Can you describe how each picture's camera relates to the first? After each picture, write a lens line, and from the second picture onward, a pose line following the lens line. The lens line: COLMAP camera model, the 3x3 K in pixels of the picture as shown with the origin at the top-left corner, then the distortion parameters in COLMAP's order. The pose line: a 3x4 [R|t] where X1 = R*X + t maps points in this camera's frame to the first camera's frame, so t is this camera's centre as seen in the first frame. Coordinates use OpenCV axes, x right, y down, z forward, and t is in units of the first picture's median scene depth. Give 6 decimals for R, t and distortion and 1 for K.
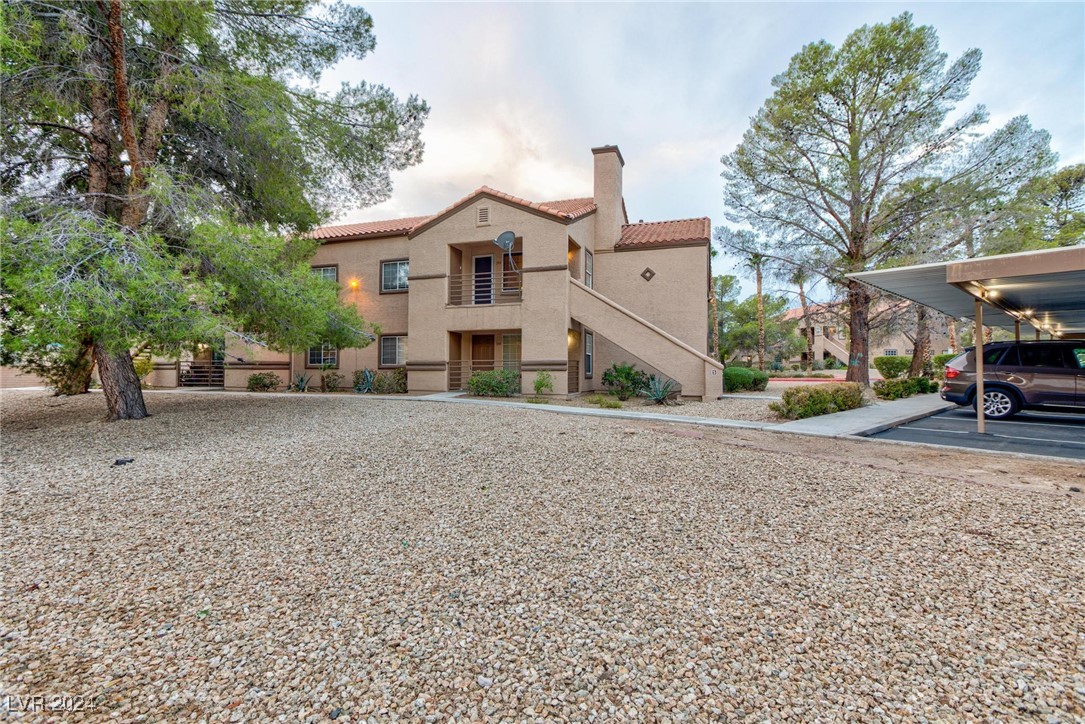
lens RADIAL K [[497.5, 0, 542.4], [0, 497.5, 363.2], [0, 0, 1]] dist [-0.027782, 0.013134]
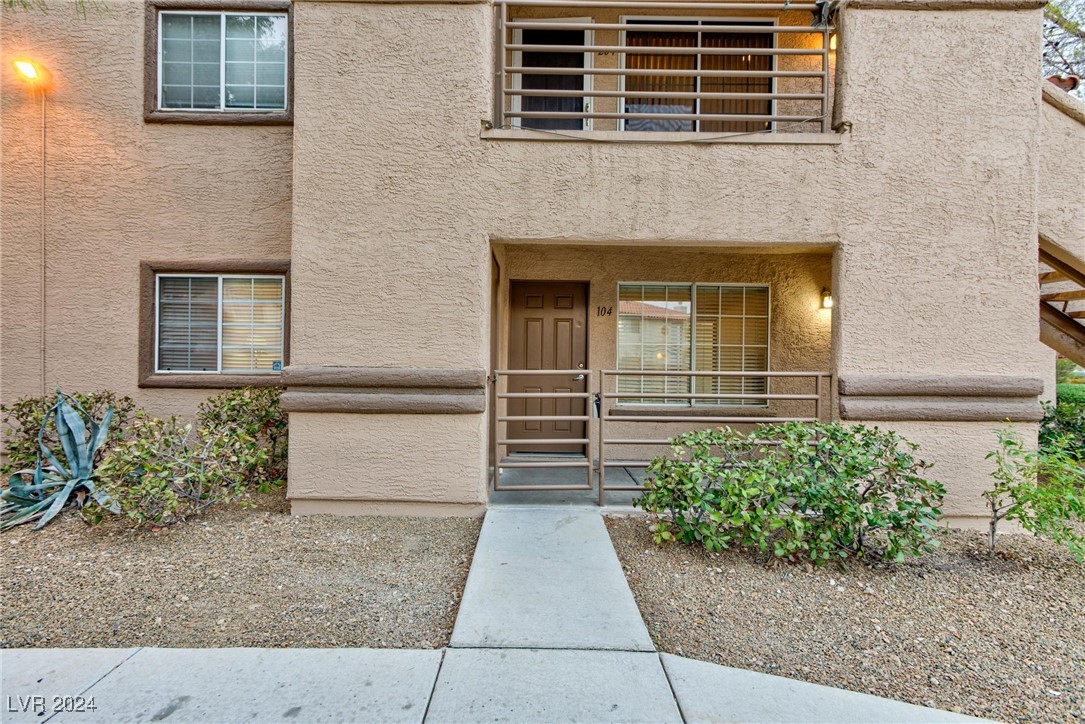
lens RADIAL K [[497.5, 0, 542.0], [0, 497.5, 361.8], [0, 0, 1]] dist [-0.027782, 0.013134]
pose [[0.947197, 0.005669, 0.320603, -0.172785], [-0.010031, 0.999878, 0.011956, -0.009461], [-0.320496, -0.014540, 0.947138, 0.560409]]
